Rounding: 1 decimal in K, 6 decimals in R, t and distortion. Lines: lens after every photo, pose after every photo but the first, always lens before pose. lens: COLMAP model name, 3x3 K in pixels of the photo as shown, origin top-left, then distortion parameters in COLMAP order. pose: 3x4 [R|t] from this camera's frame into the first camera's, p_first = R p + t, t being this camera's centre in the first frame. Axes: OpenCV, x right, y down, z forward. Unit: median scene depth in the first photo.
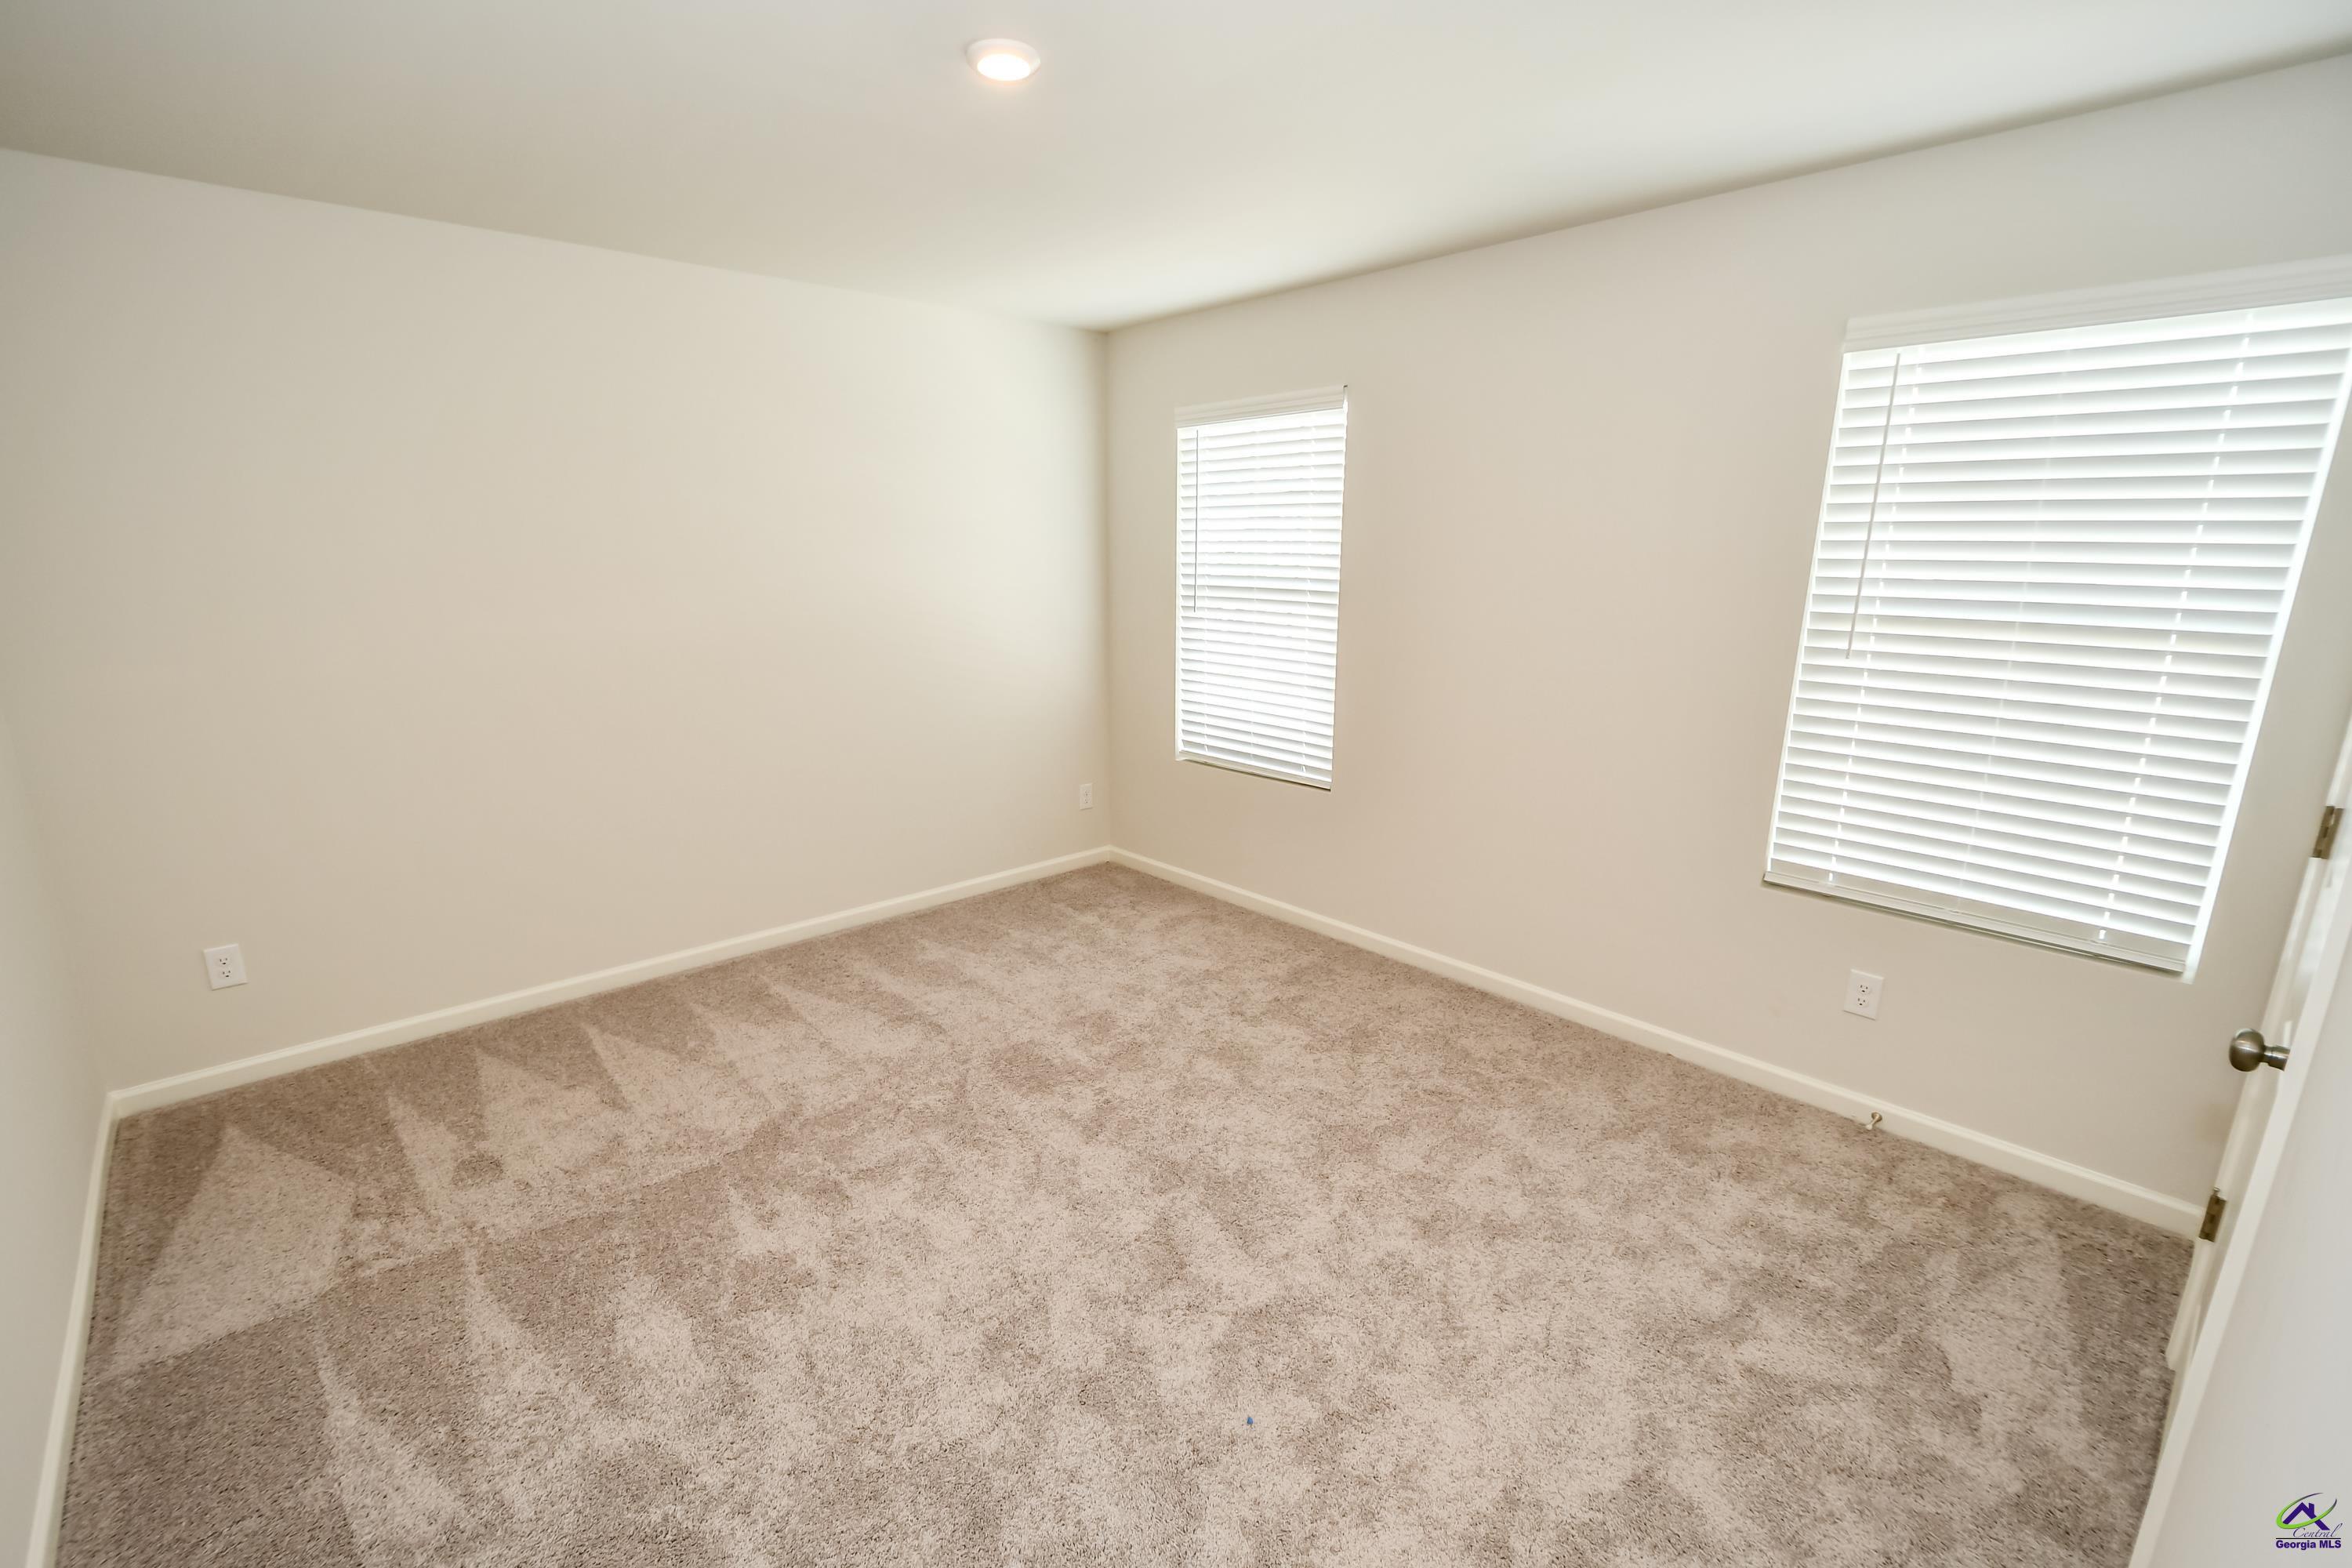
lens RADIAL K [[1016.1, 0, 1143.5], [0, 1016.1, 796.9], [0, 0, 1]] dist [0.001031, 0.000108]
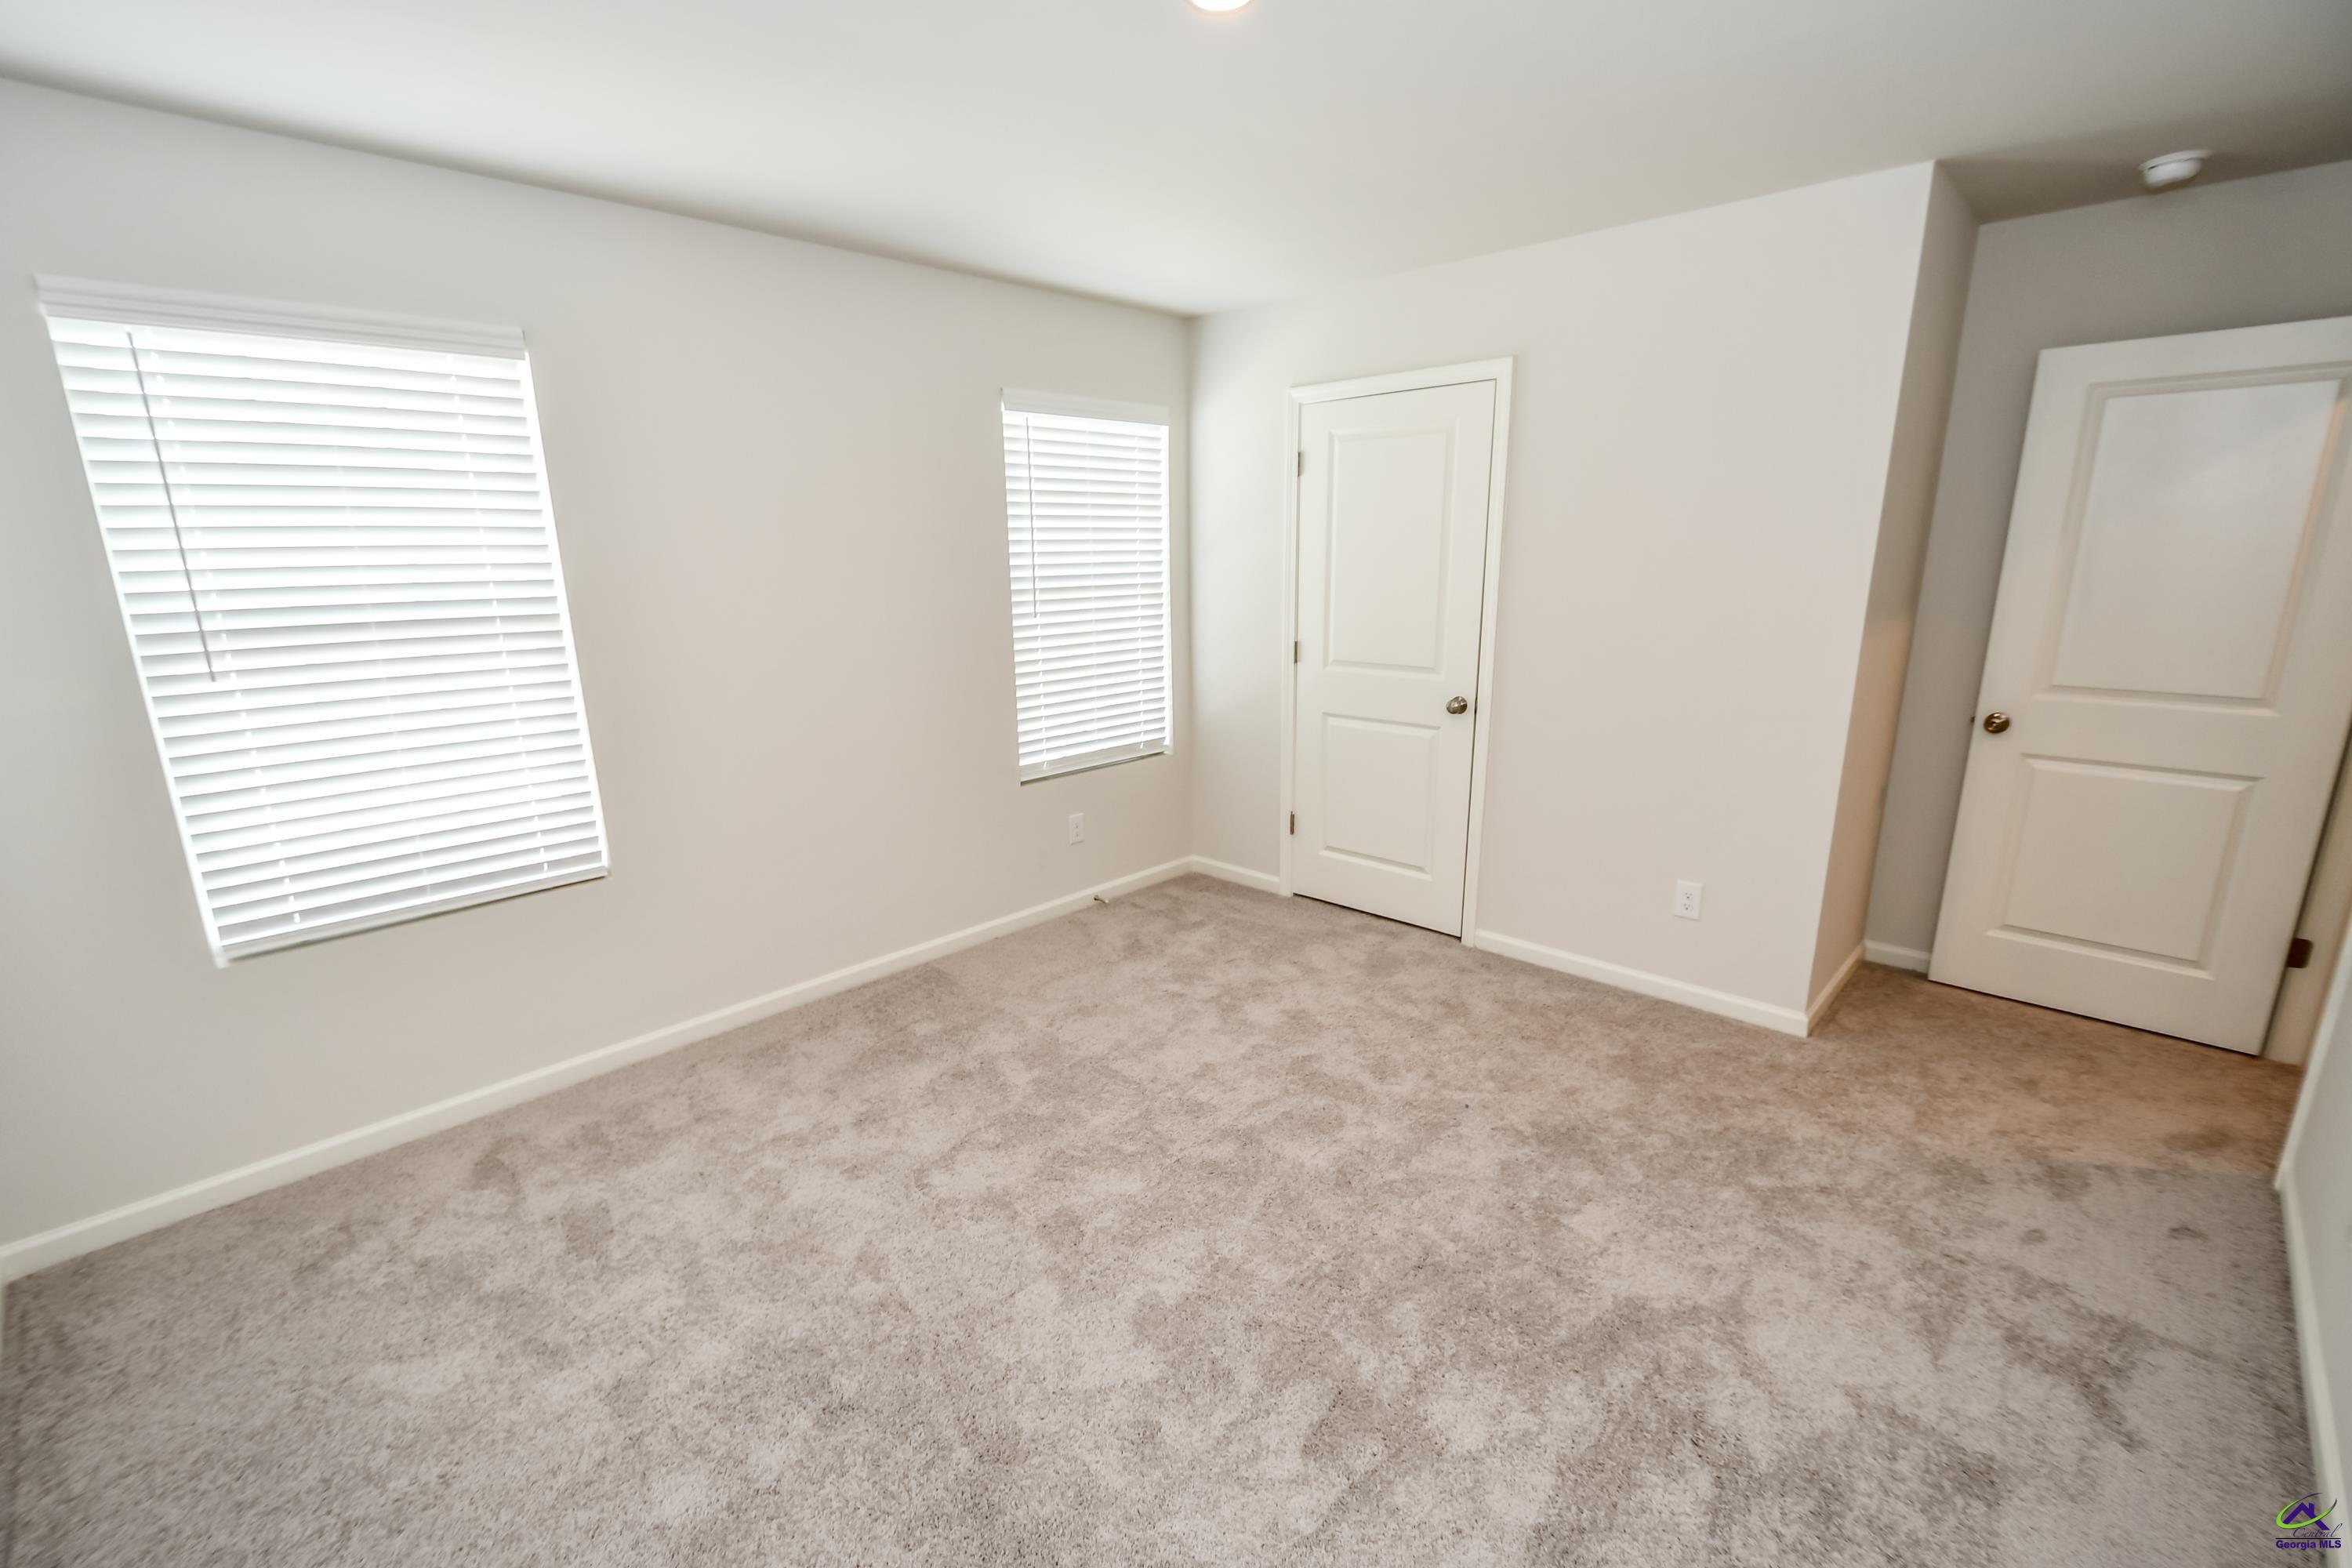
lens RADIAL K [[1016.1, 0, 1143.5], [0, 1016.1, 796.9], [0, 0, 1]] dist [0.001031, 0.000108]
pose [[-0.046535, -0.247810, 0.967690, -0.622019], [0.254741, 0.933766, 0.251373, -0.169746], [-0.965889, 0.258209, 0.019675, 0.665837]]
